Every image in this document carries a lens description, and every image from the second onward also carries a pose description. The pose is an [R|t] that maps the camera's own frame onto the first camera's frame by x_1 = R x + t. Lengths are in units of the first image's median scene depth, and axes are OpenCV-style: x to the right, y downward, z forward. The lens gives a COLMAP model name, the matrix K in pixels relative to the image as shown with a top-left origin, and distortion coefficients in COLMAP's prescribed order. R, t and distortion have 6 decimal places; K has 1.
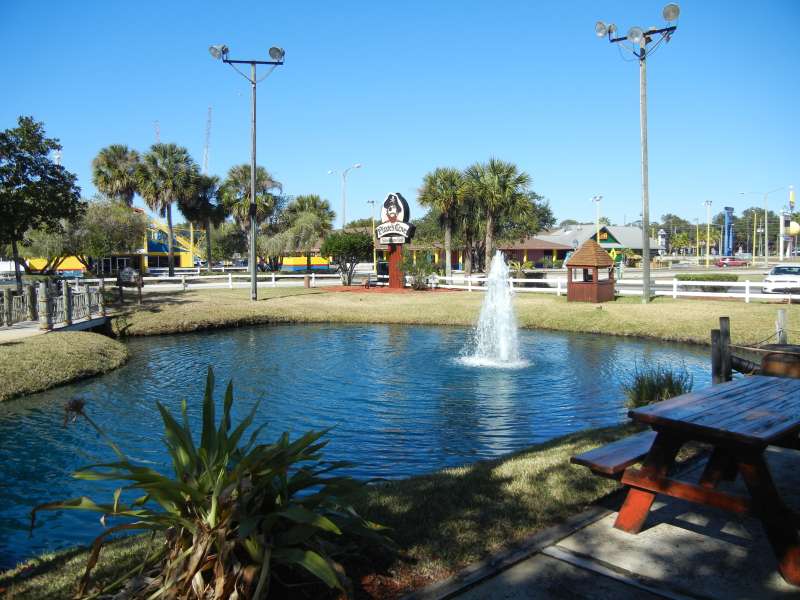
lens RADIAL K [[702.7, 0, 394.7], [0, 702.7, 298.6], [0, 0, 1]] dist [-0.010124, -0.001785]
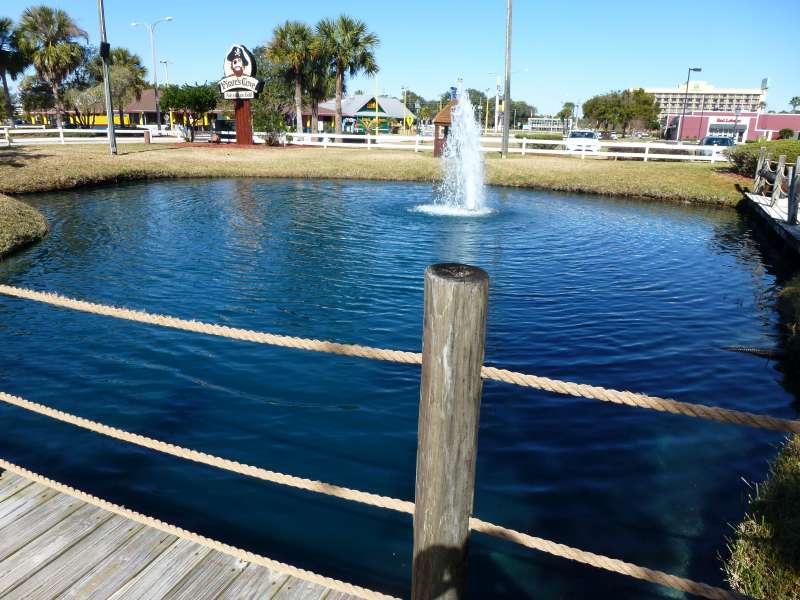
lens RADIAL K [[591.9, 0, 404.2], [0, 591.9, 303.5], [0, 0, 1]] dist [-0.060757, 0.027745]
pose [[0.931306, -0.079797, 0.355390, -0.105203], [-0.005568, 0.972474, 0.232943, 0.009517], [-0.364196, -0.218920, 0.905227, 0.100450]]
